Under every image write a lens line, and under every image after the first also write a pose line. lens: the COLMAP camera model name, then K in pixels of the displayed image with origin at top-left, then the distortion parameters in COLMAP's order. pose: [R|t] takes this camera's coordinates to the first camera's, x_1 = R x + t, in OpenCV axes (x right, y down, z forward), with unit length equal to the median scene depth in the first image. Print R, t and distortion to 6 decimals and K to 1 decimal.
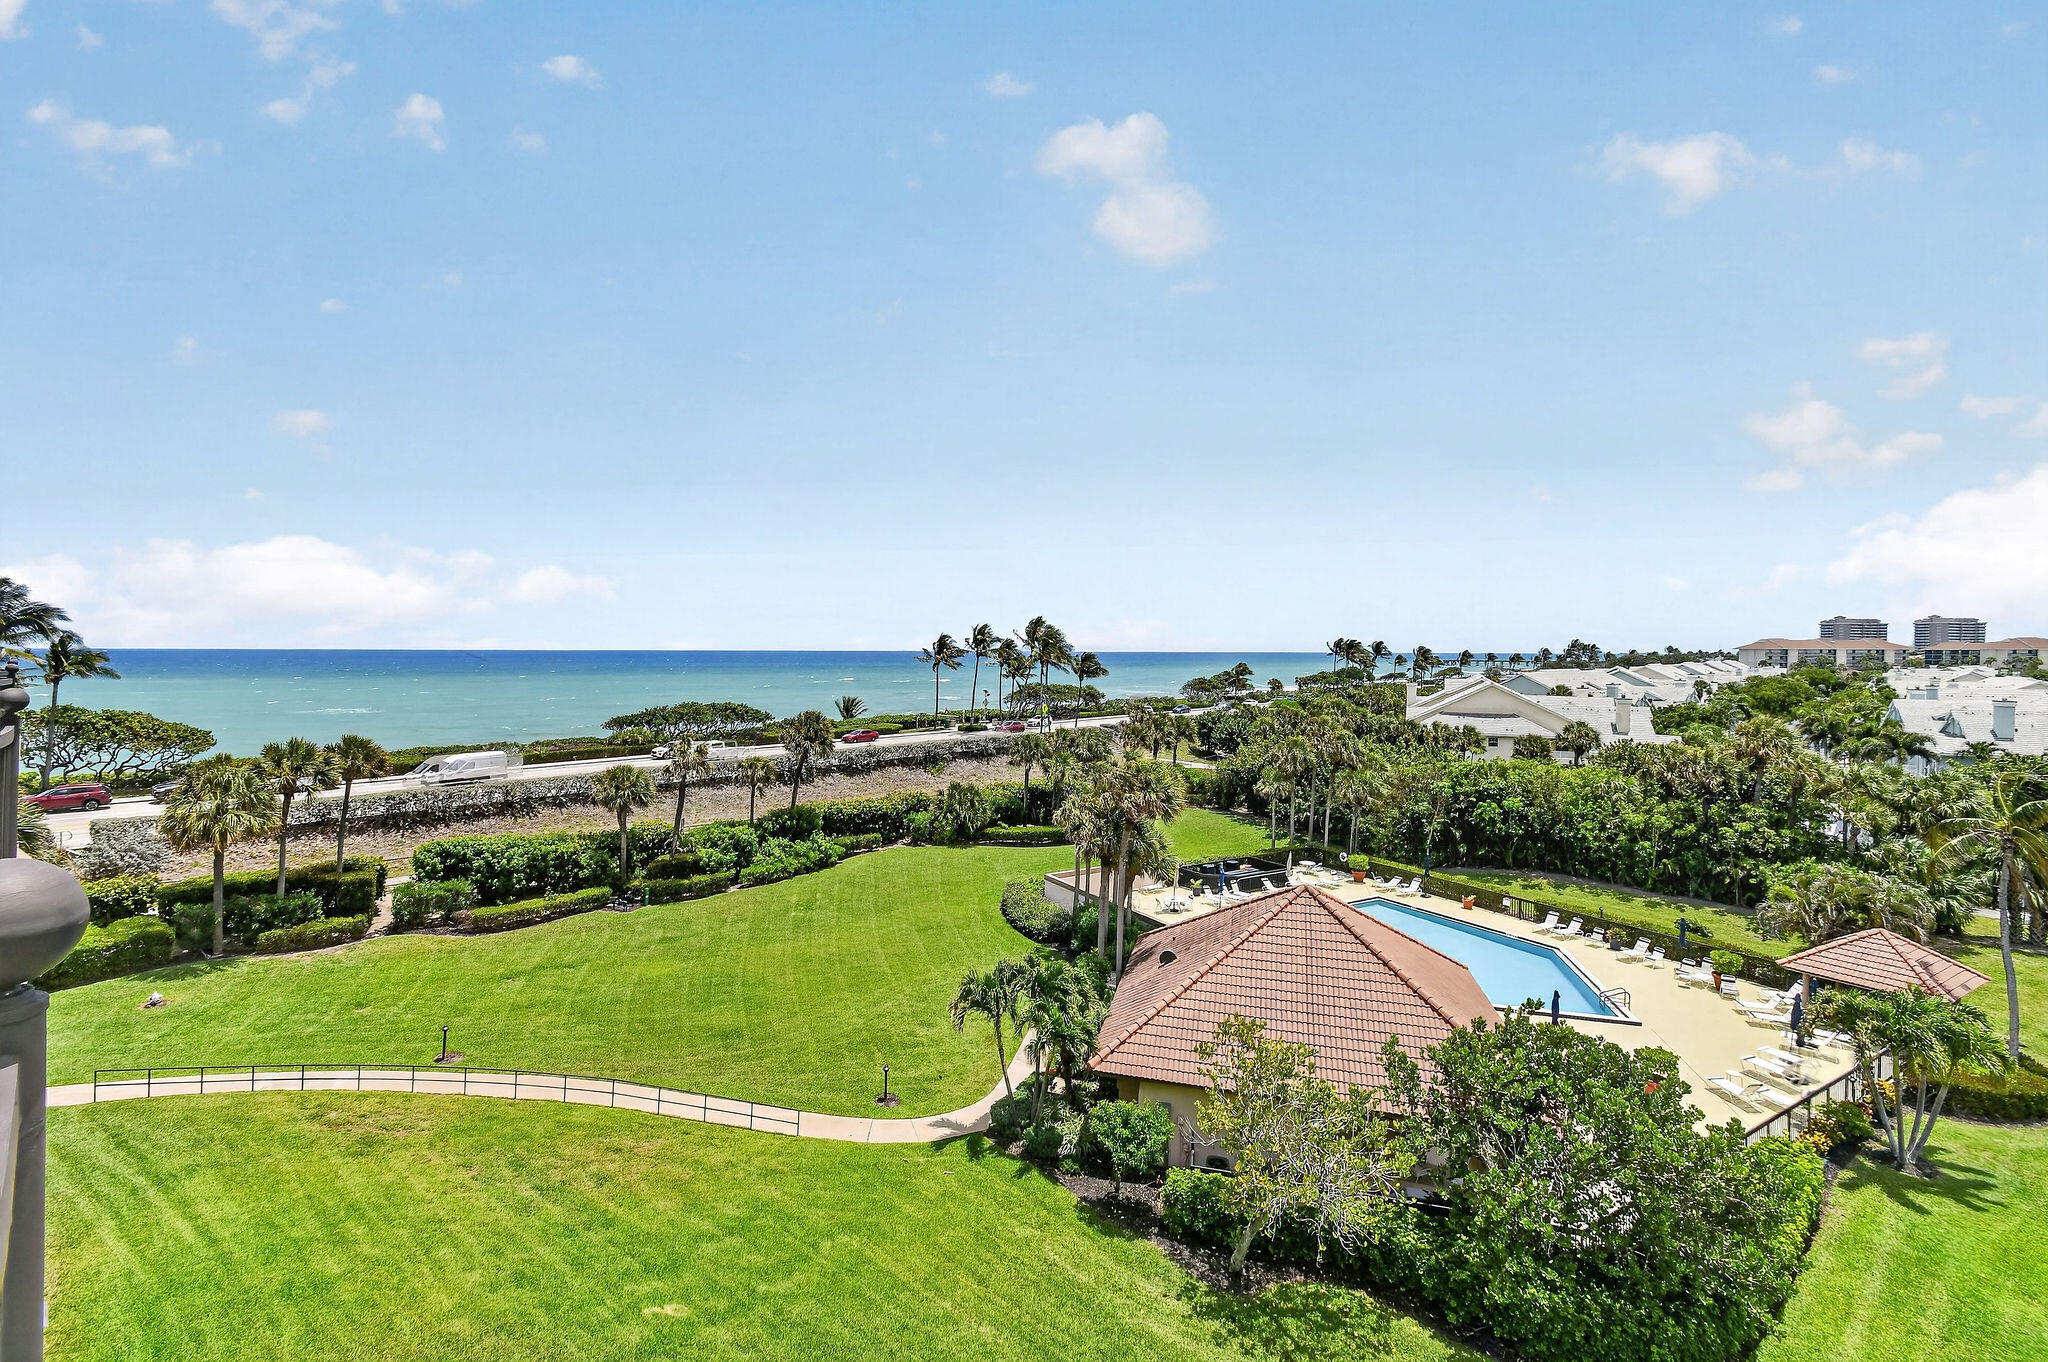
lens RADIAL K [[910.0, 0, 989.9], [0, 910.0, 647.7], [0, 0, 1]] dist [-0.001597, -0.000619]
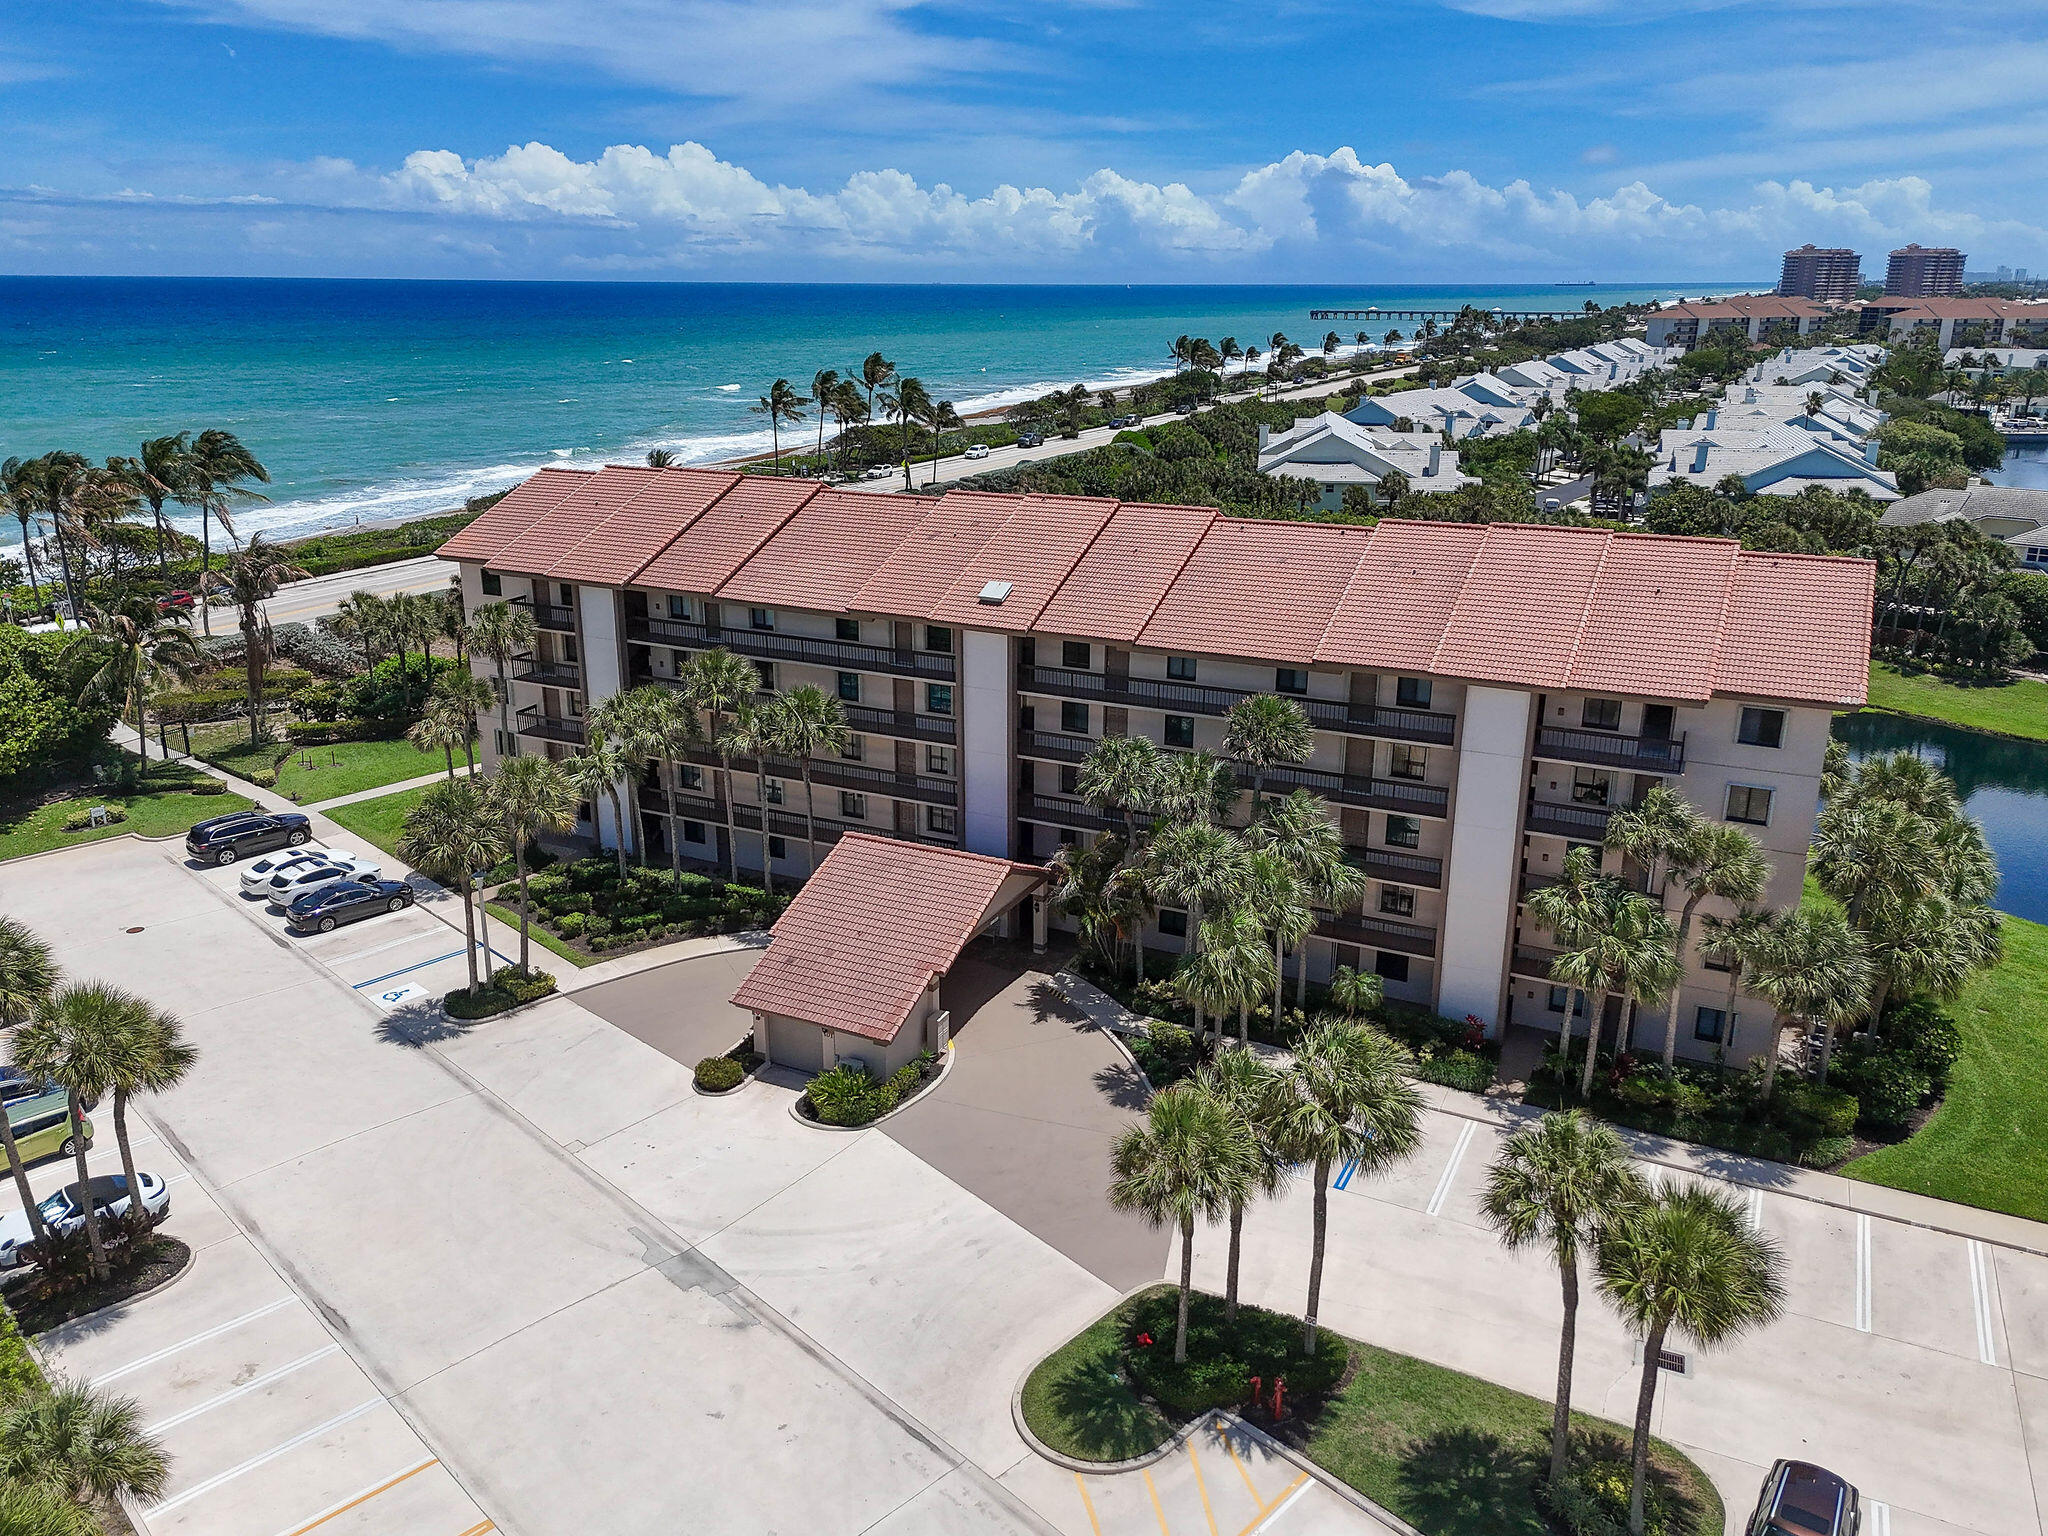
lens RADIAL K [[1529.9, 0, 1026.9], [0, 1529.9, 773.3], [0, 0, 1]] dist [0.067970, -0.048728]
pose [[0.957482, -0.089211, 0.274352, -0.706095], [0.001220, 0.952230, 0.305380, -0.283744], [-0.288490, -0.292061, 0.911852, -1.440977]]
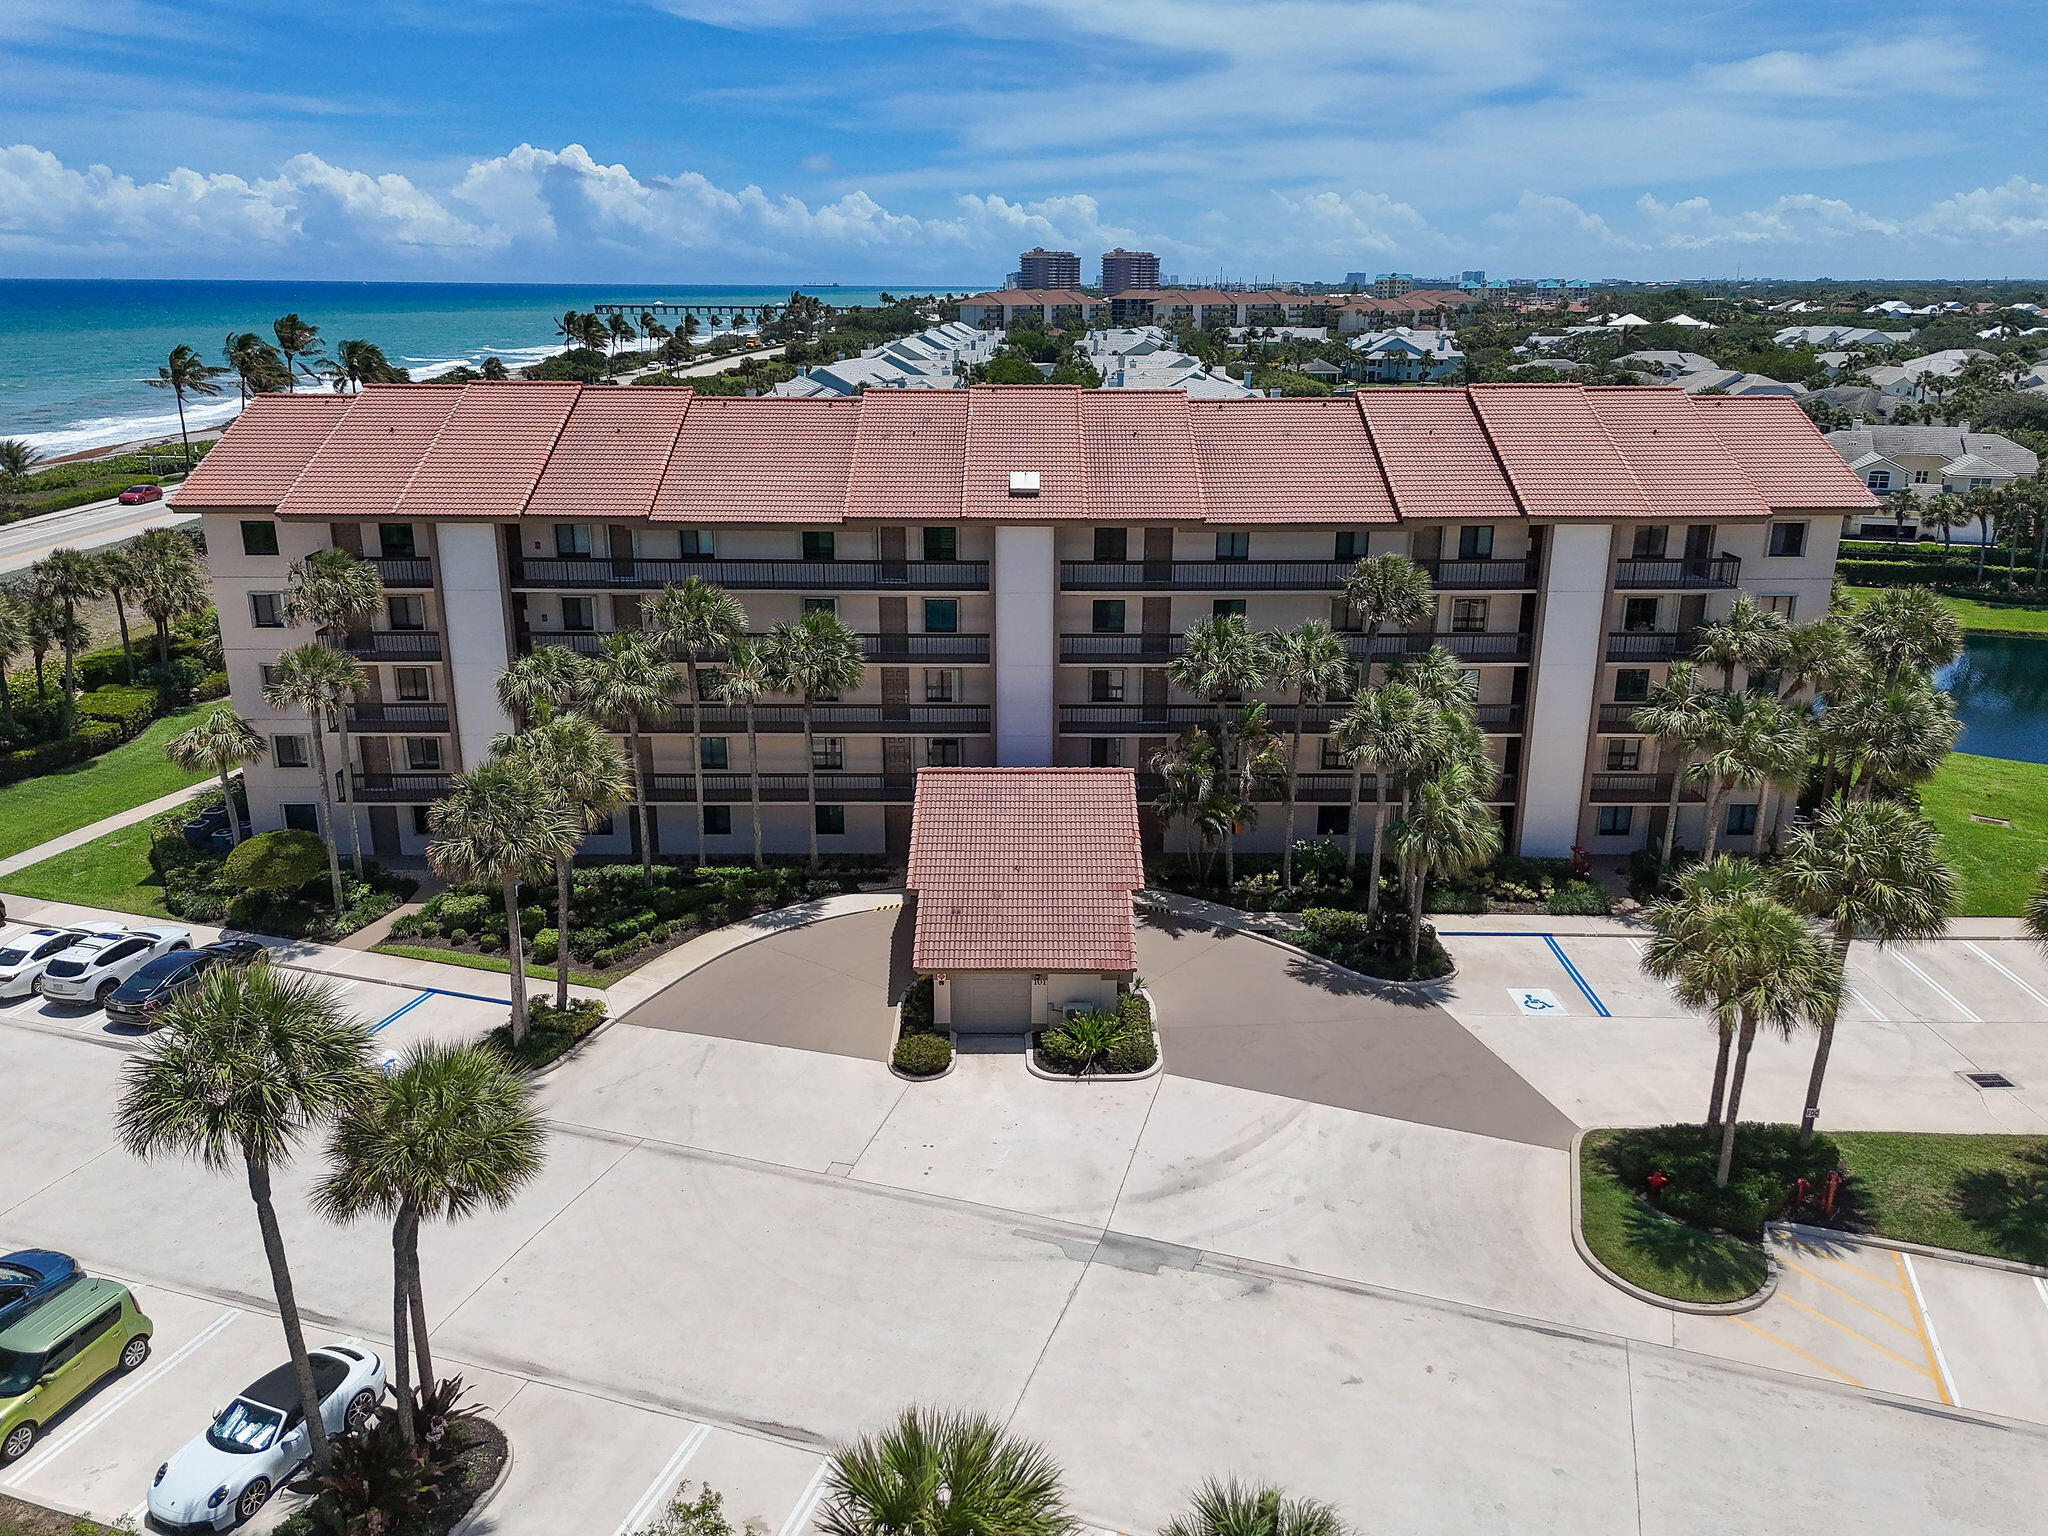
lens RADIAL K [[1529.9, 0, 1037.5], [0, 1529.9, 775.0], [0, 0, 1]] dist [0.067970, -0.048728]
pose [[0.727032, -0.212461, 0.652905, -1.162206], [0.003168, 0.951948, 0.306244, -0.177975], [-0.686597, -0.220581, 0.692769, -1.066828]]
